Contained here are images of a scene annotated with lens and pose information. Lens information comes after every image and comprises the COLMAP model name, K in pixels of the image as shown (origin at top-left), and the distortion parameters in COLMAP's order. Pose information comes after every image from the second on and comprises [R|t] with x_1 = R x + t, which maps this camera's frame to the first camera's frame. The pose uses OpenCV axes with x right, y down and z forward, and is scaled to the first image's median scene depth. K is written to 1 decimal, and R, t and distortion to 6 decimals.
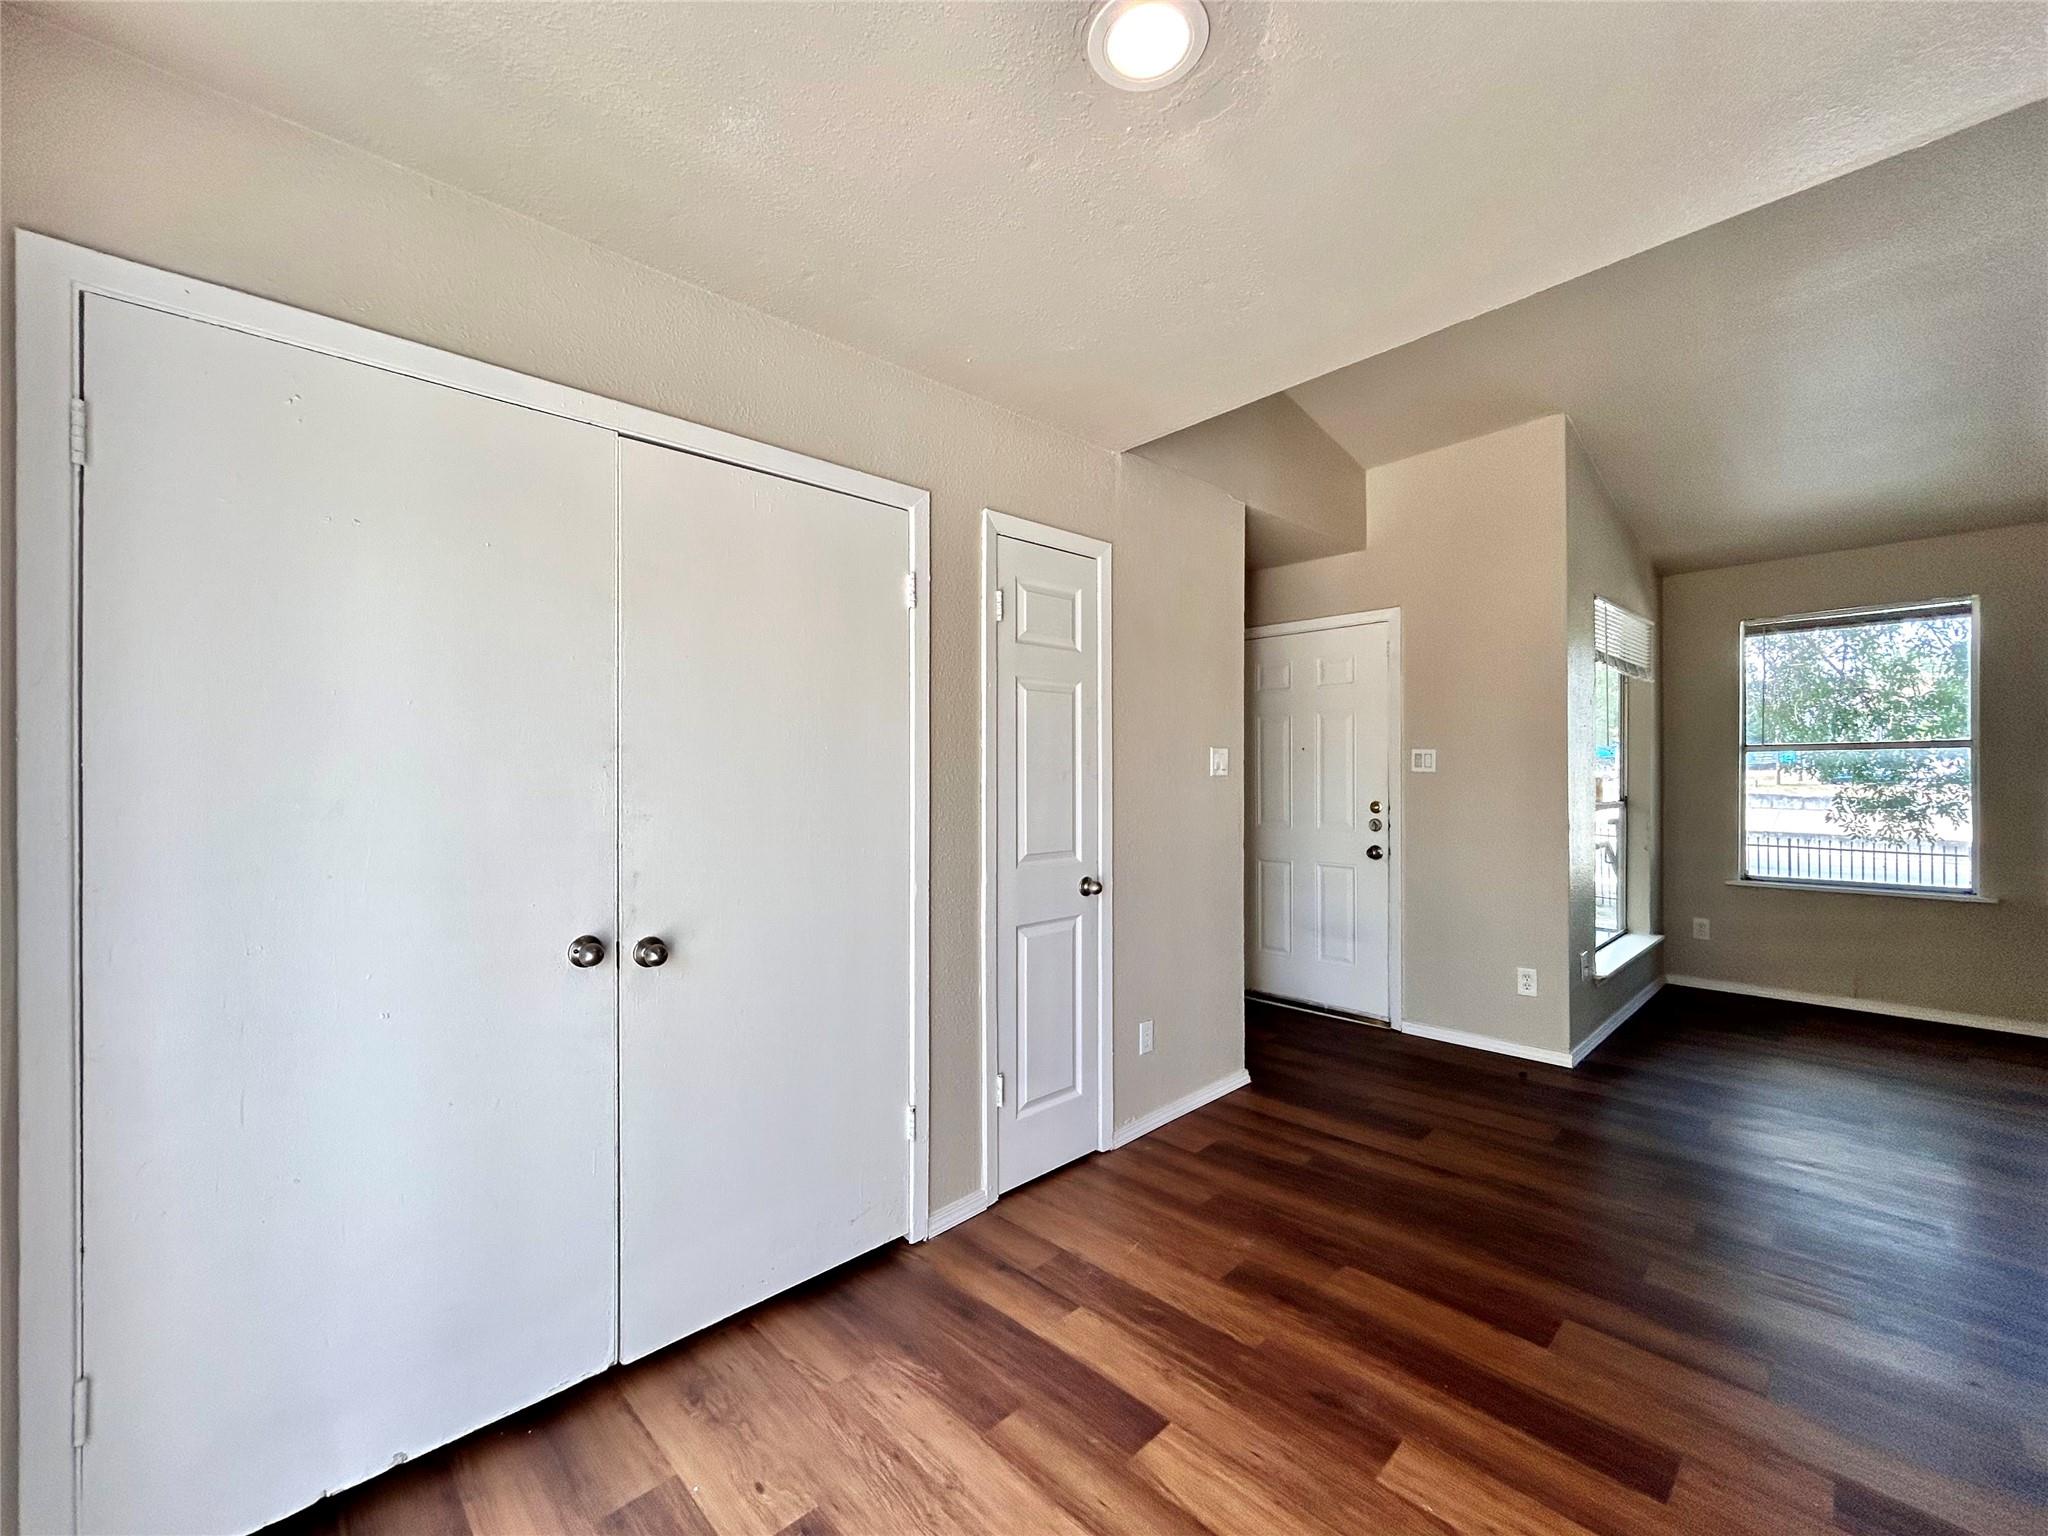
lens RADIAL K [[829.0, 0, 1026.0], [0, 829.0, 766.8], [0, 0, 1]] dist [-0.001567, -0.000087]
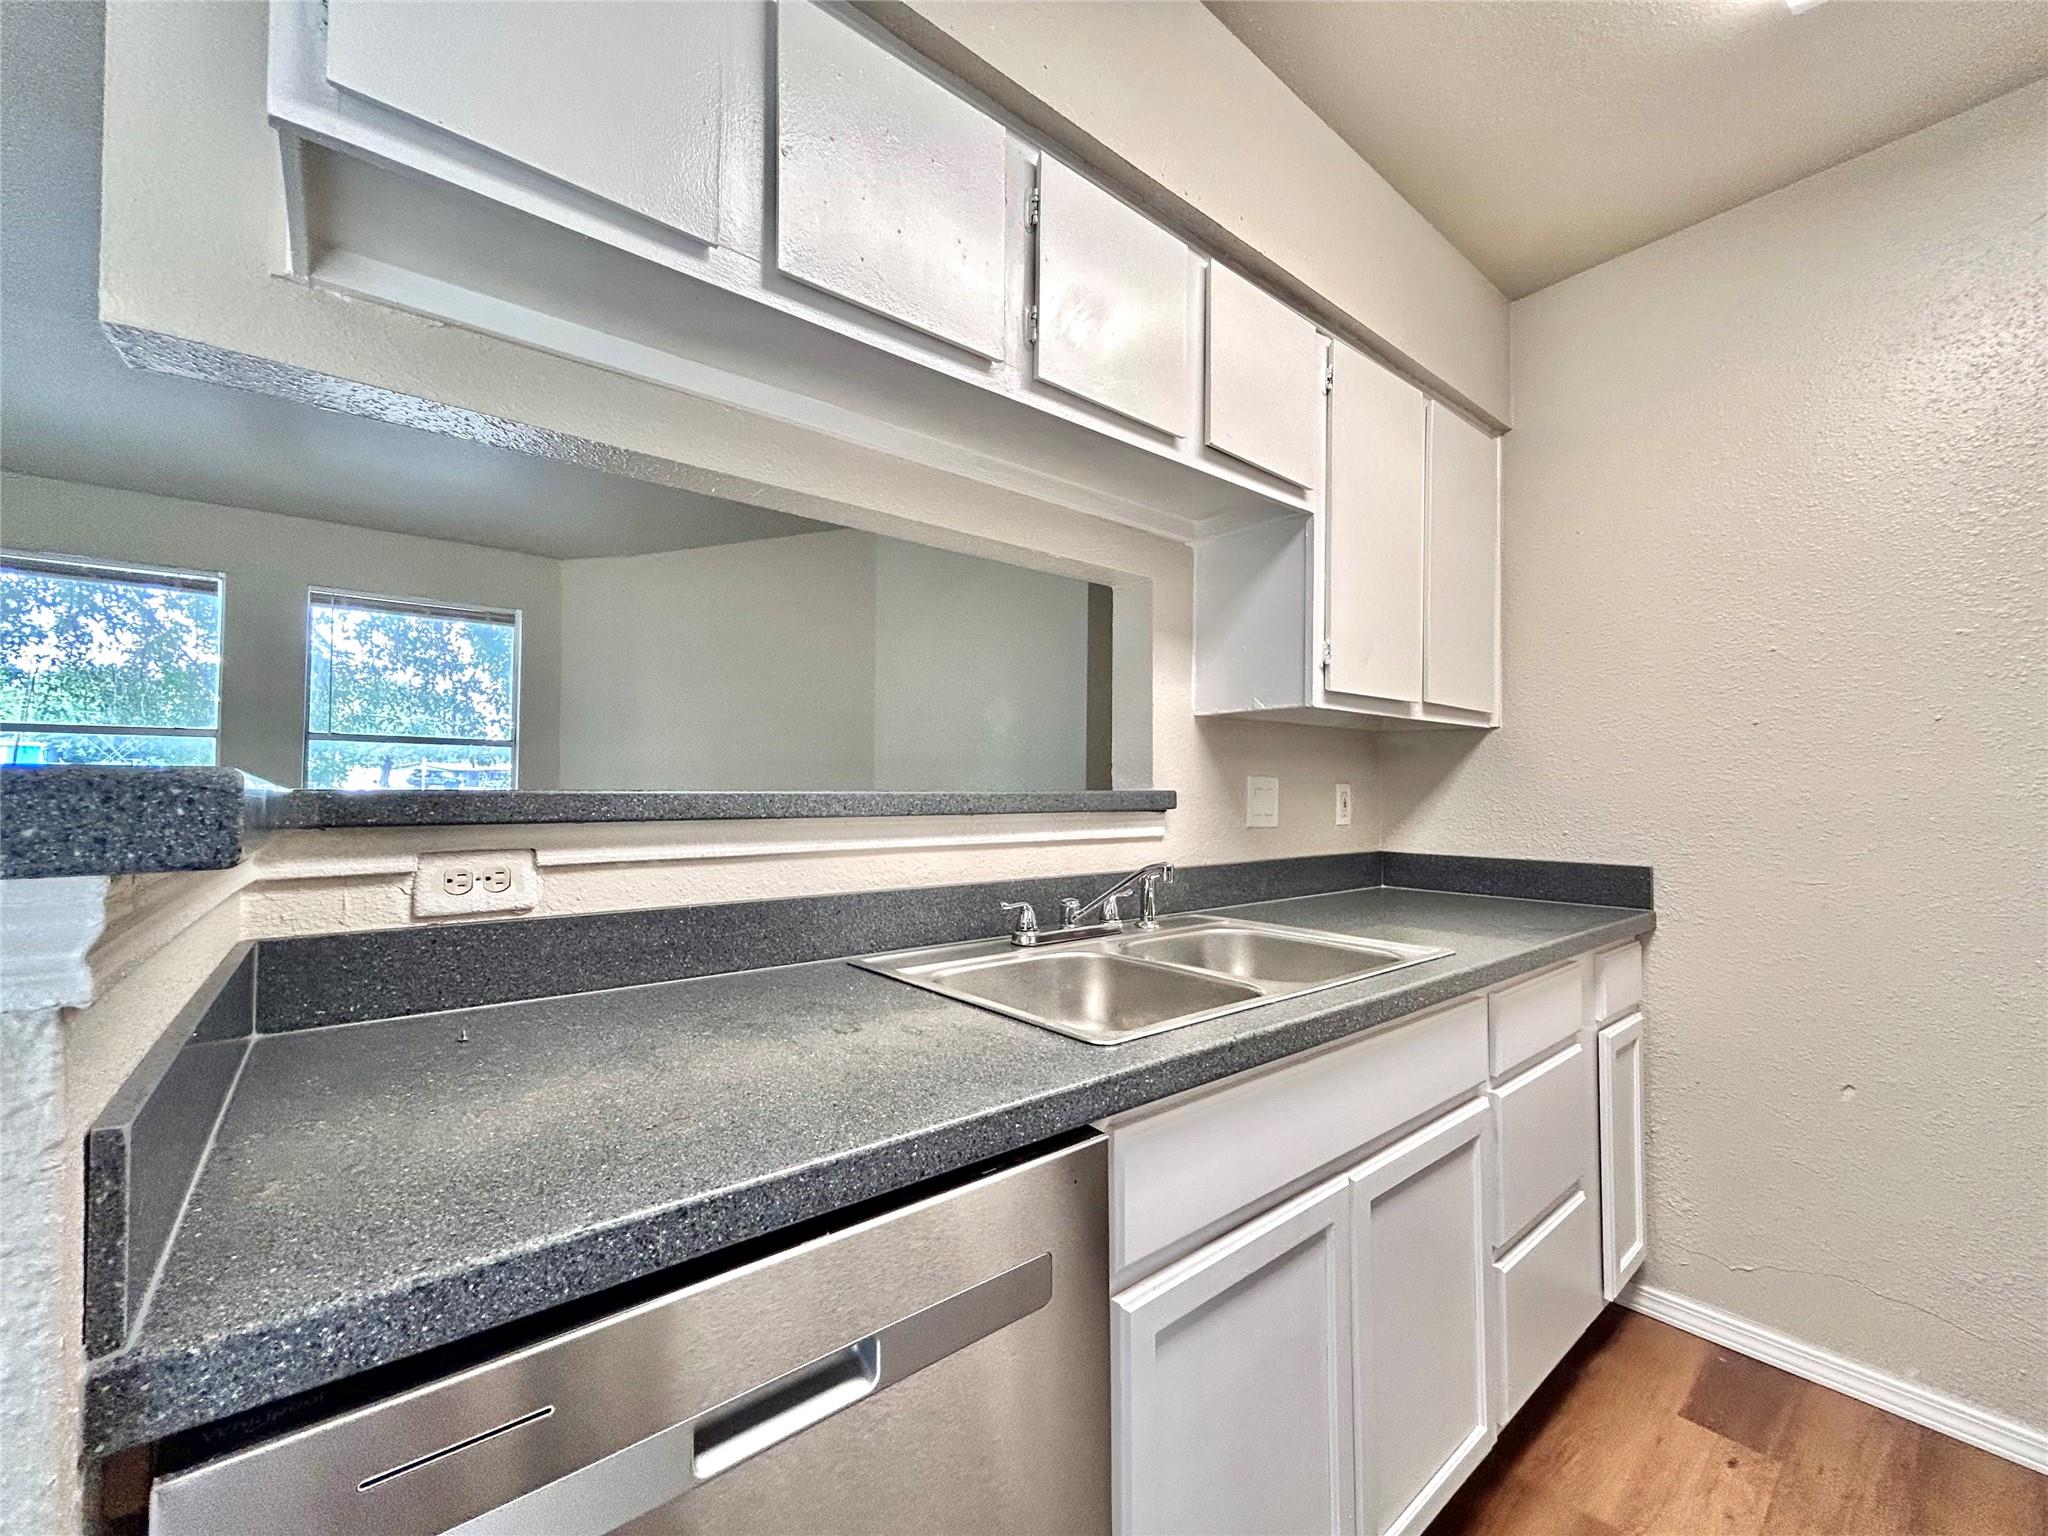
lens RADIAL K [[829.0, 0, 1026.0], [0, 829.0, 766.8], [0, 0, 1]] dist [-0.001567, -0.000087]
pose [[0.065526, 0.030529, 0.997384, 0.431120], [-0.016110, 0.999434, -0.029534, 0.035352], [-0.997721, -0.014133, 0.065980, 0.048048]]
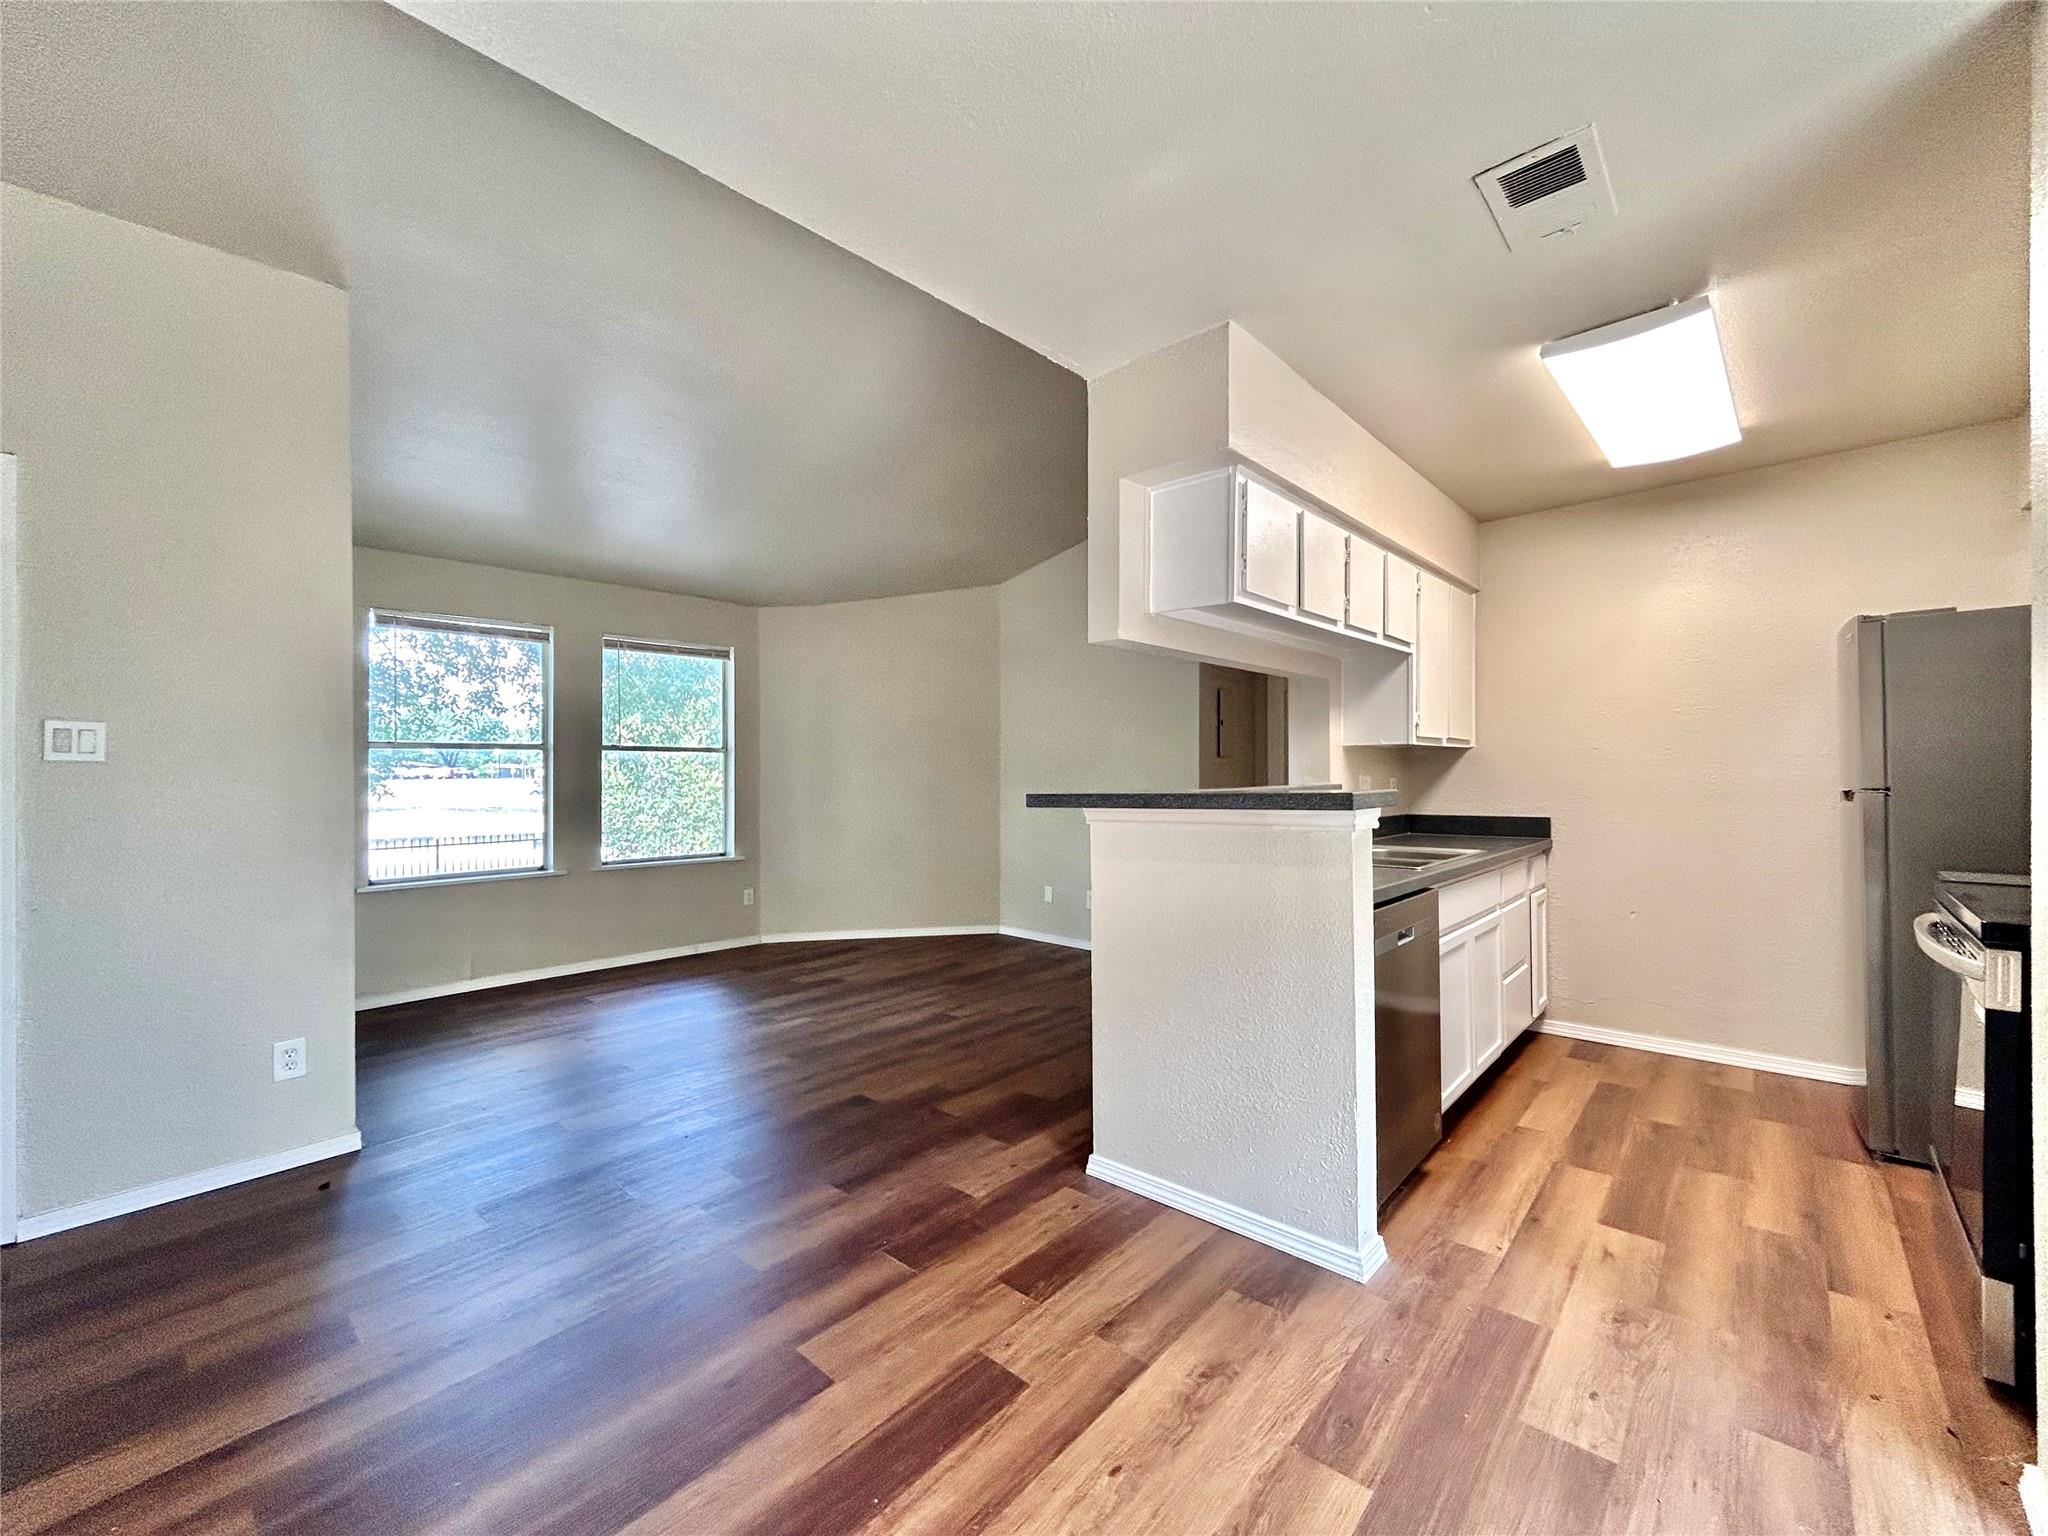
lens RADIAL K [[829.0, 0, 1026.0], [0, 829.0, 766.8], [0, 0, 1]] dist [-0.001567, -0.000087]
pose [[-0.074614, 0.011701, 0.997144, -0.207799], [-0.002812, 0.999925, -0.011944, 0.022497], [-0.997209, -0.003695, -0.074575, 0.585652]]
